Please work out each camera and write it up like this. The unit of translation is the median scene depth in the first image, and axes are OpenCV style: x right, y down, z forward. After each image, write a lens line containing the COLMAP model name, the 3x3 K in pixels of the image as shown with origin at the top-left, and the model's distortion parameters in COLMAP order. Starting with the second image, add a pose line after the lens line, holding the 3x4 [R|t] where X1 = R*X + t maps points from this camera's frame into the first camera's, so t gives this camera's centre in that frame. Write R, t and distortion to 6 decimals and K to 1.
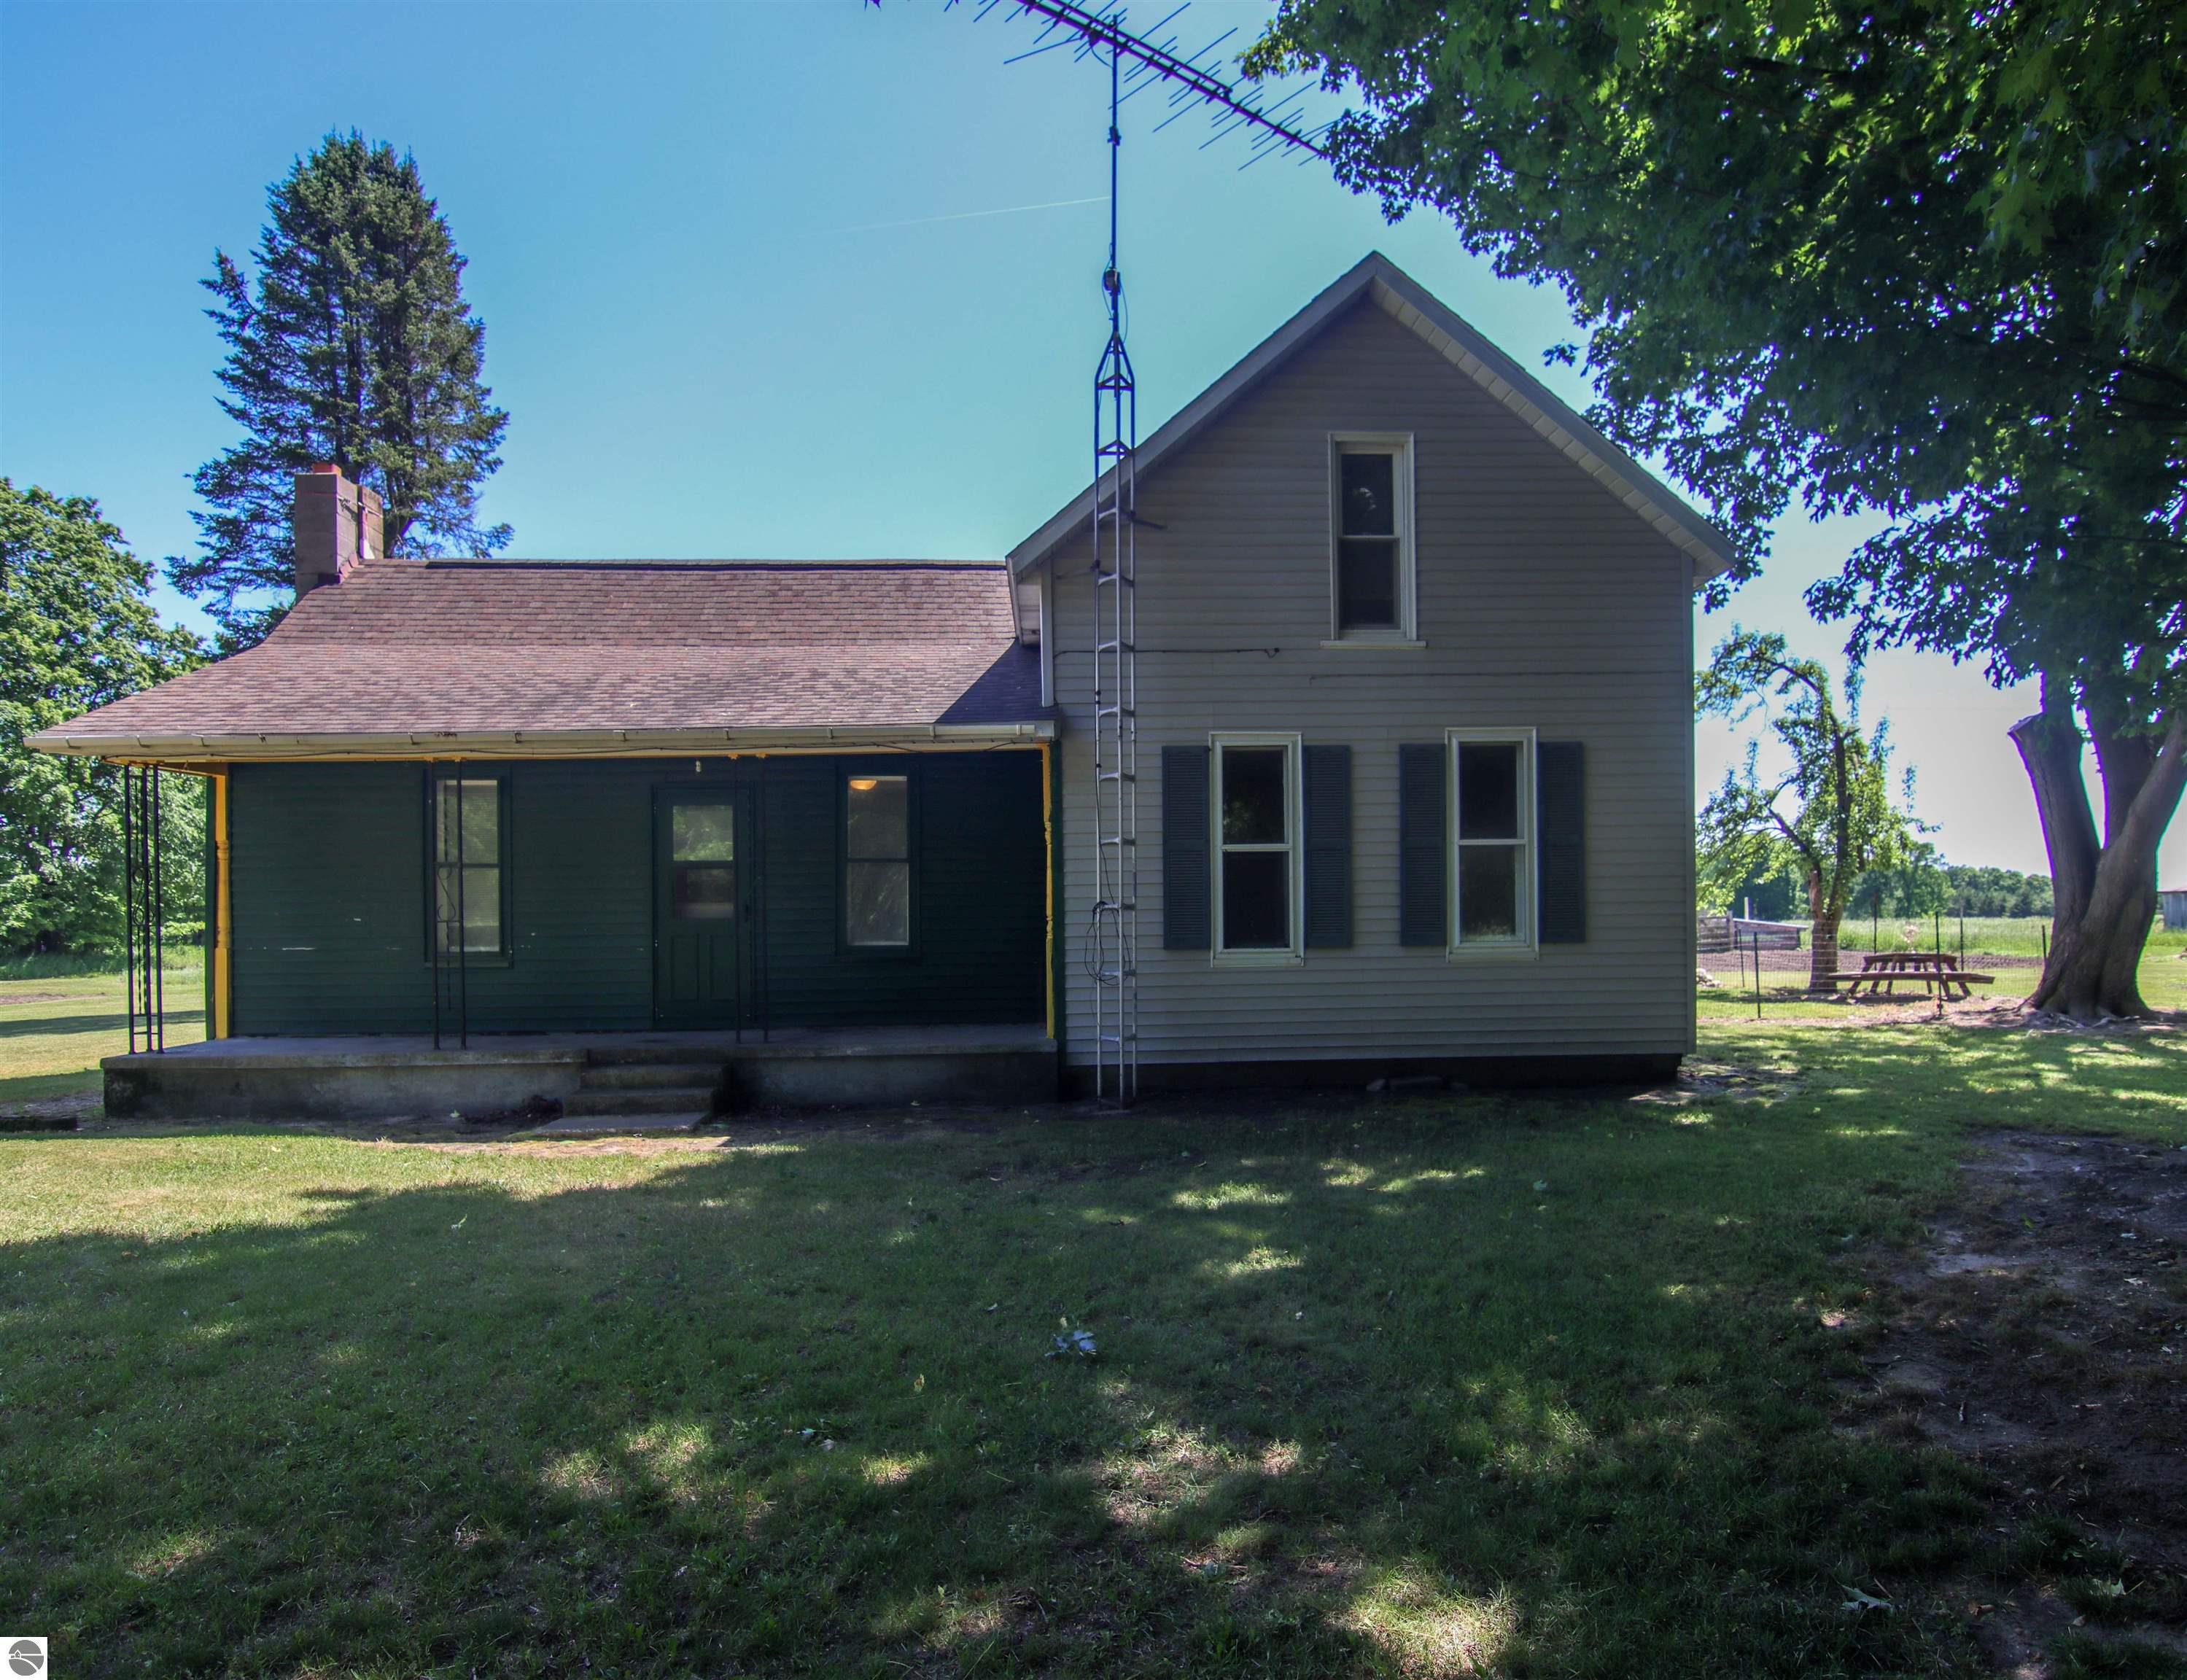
lens RADIAL K [[1171.6, 0, 1091.9], [0, 1171.6, 952.3], [0, 0, 1]] dist [0.001372, -0.000465]
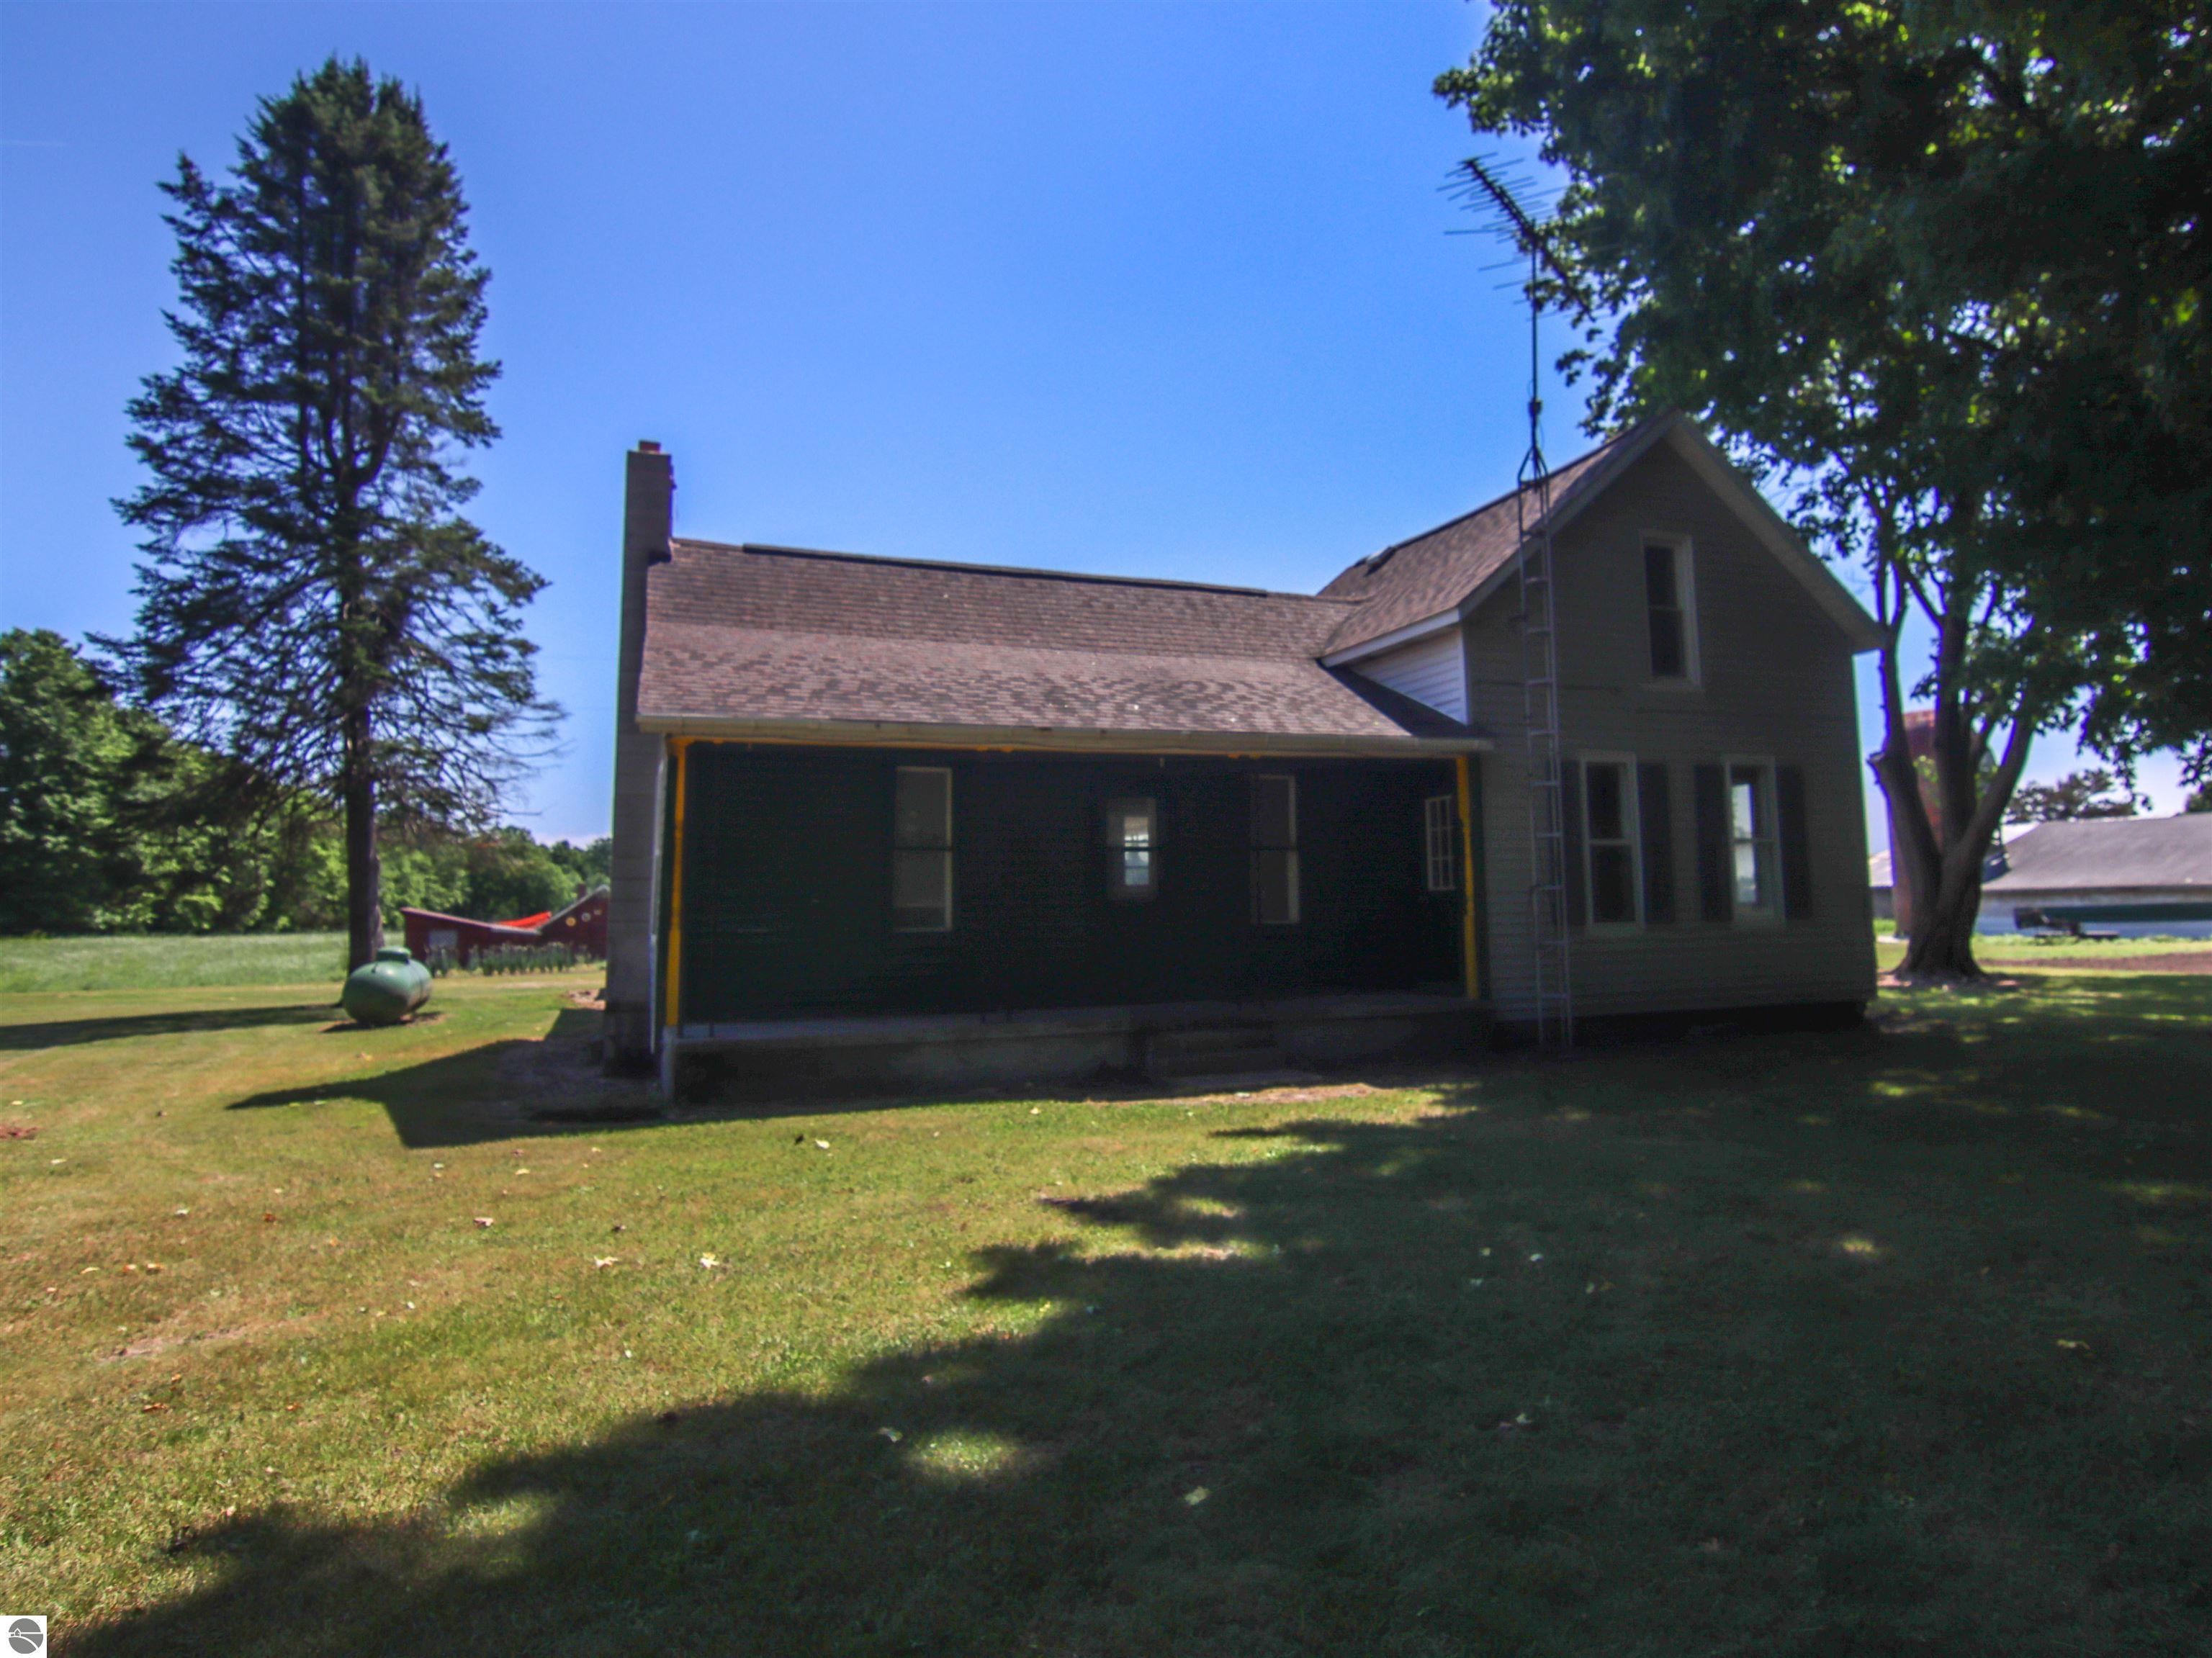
lens RADIAL K [[1207.9, 0, 1106.0], [0, 1207.9, 829.0], [0, 0, 1]] dist [-0.003210, -0.000039]
pose [[0.951363, 0.017024, 0.307600, -0.671966], [0.012356, 0.995560, -0.093316, 0.009970], [-0.307823, 0.092578, 0.946929, -0.063302]]
